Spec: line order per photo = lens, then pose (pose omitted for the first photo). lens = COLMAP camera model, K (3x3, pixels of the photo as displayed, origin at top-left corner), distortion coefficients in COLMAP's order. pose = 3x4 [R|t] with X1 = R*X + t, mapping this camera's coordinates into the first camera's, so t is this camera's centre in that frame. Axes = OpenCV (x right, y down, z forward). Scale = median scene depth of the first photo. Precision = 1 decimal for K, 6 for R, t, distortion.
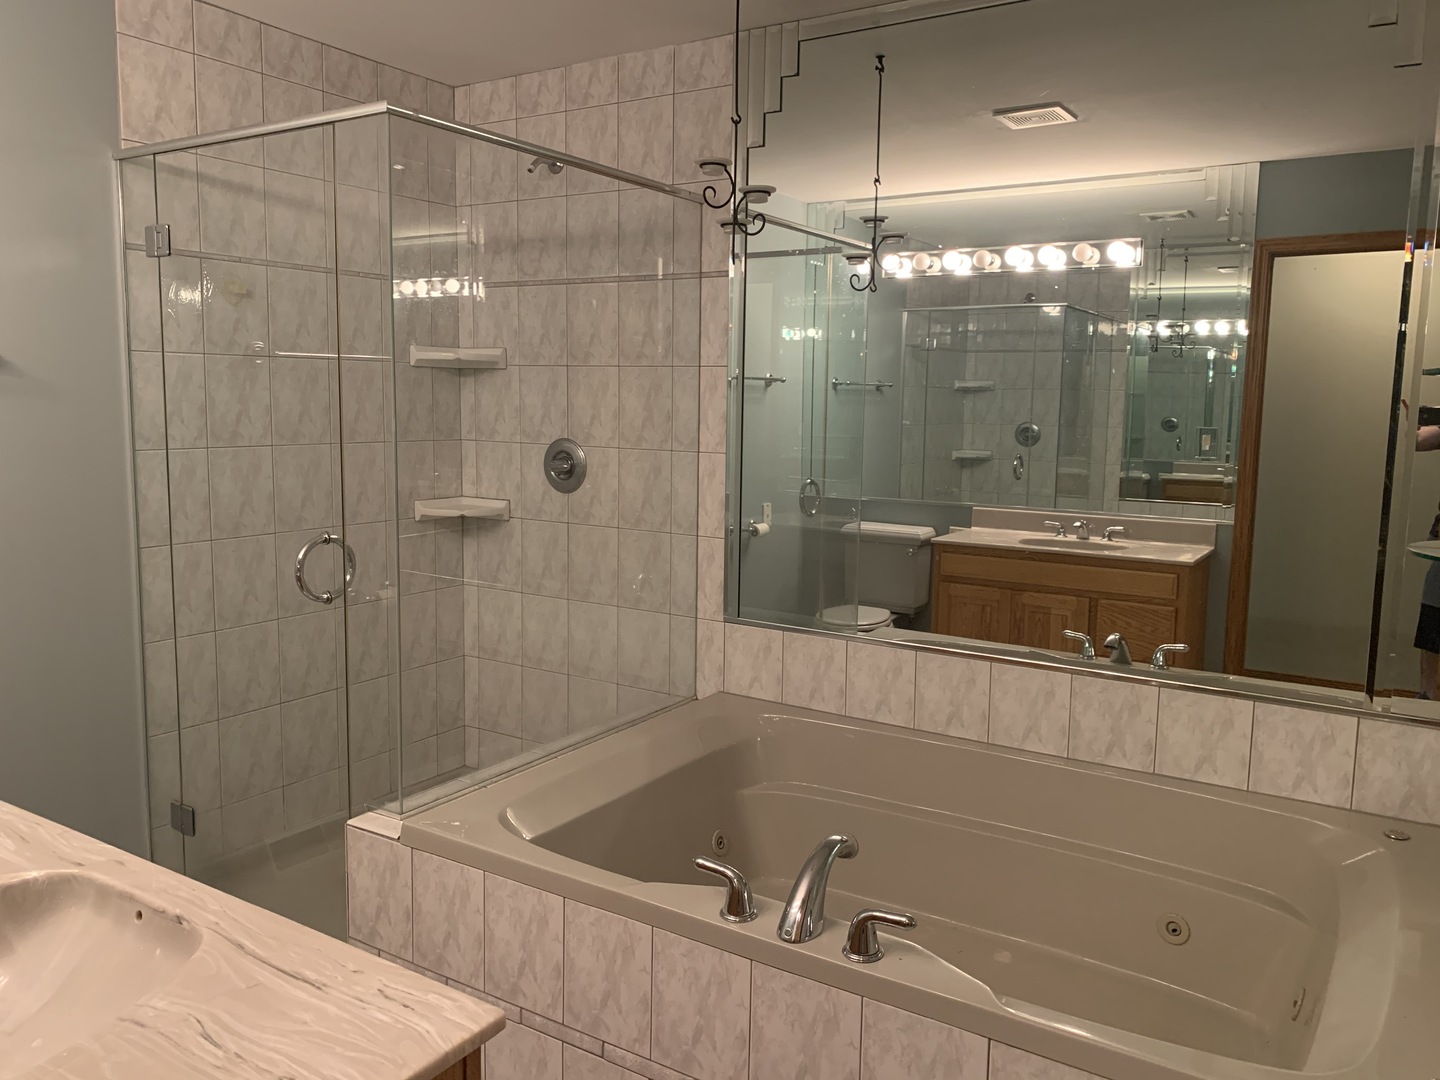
lens RADIAL K [[1109.0, 0, 718.3], [0, 1109.0, 570.4], [0, 0, 1]] dist [0.000734, 0.005465]
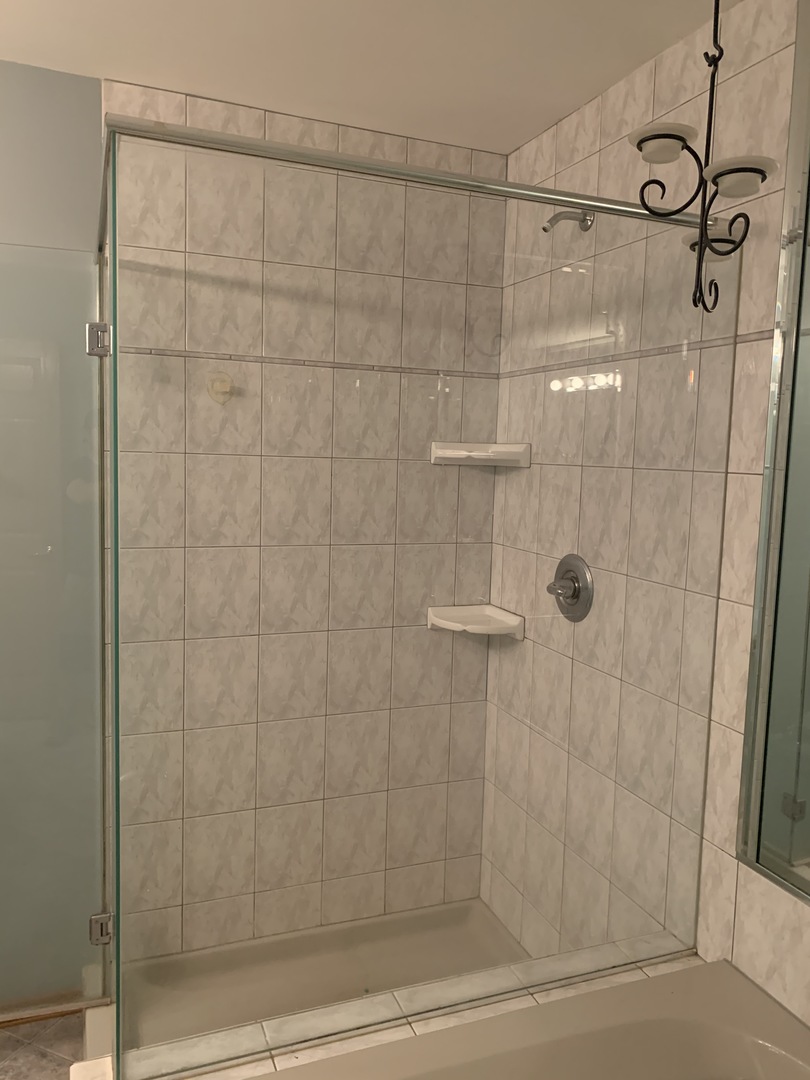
lens RADIAL K [[841.4, 0, 405.0], [0, 841.4, 540.0], [0, 0, 1]] dist [0.084969, -0.113473]
pose [[0.817280, 0.065728, -0.572480, 0.116453], [-0.104211, 0.993951, -0.034655, -0.098899], [0.566739, 0.087981, 0.819186, 0.439345]]
